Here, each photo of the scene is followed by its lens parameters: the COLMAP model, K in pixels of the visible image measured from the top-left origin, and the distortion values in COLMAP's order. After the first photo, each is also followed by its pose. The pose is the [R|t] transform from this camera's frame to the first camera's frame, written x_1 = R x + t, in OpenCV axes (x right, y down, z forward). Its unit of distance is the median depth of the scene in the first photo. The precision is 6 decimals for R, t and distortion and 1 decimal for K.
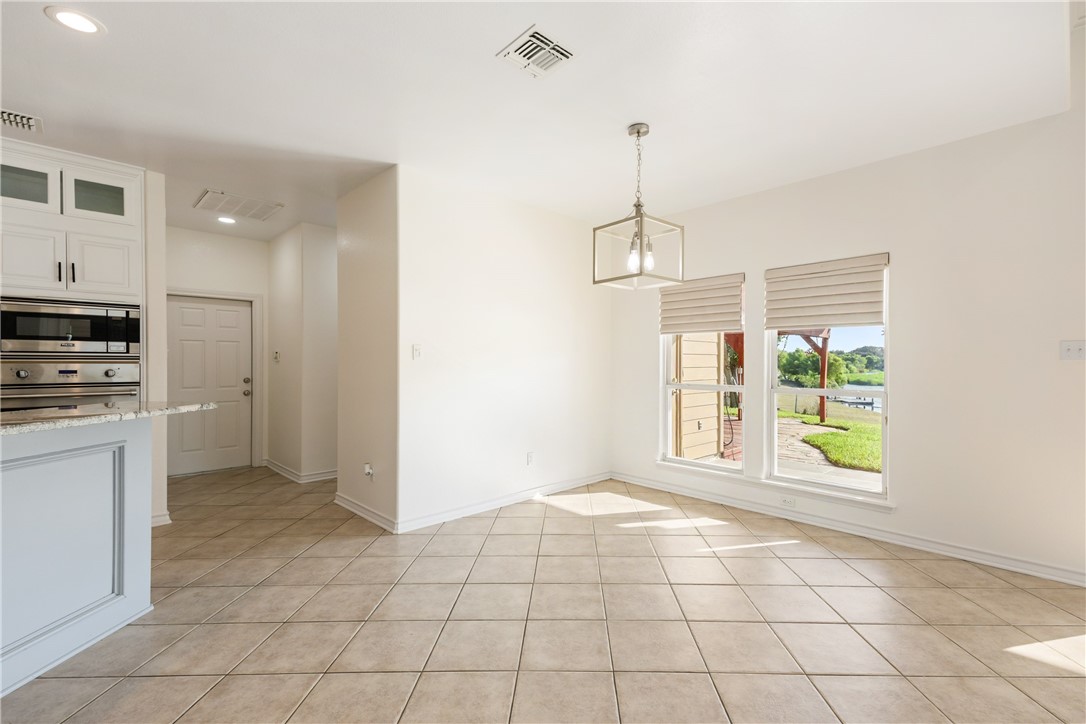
lens RADIAL K [[505.5, 0, 547.9], [0, 505.5, 365.0], [0, 0, 1]] dist [0.011349, 0.001573]
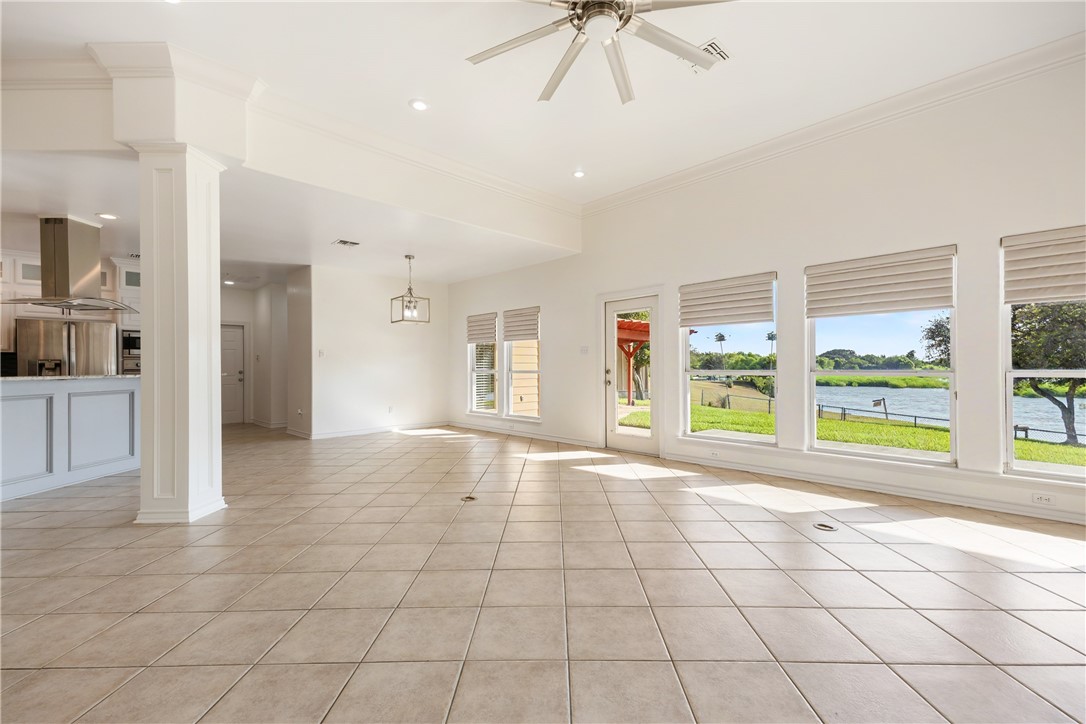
lens RADIAL K [[472.4, 0, 533.6], [0, 472.4, 363.8], [0, 0, 1]] dist [0.017092, -0.002609]
pose [[0.999902, -0.009124, 0.010658, 0.438546], [0.009252, 0.999886, -0.011955, 0.034764], [-0.010548, 0.012052, 0.999872, -0.712495]]
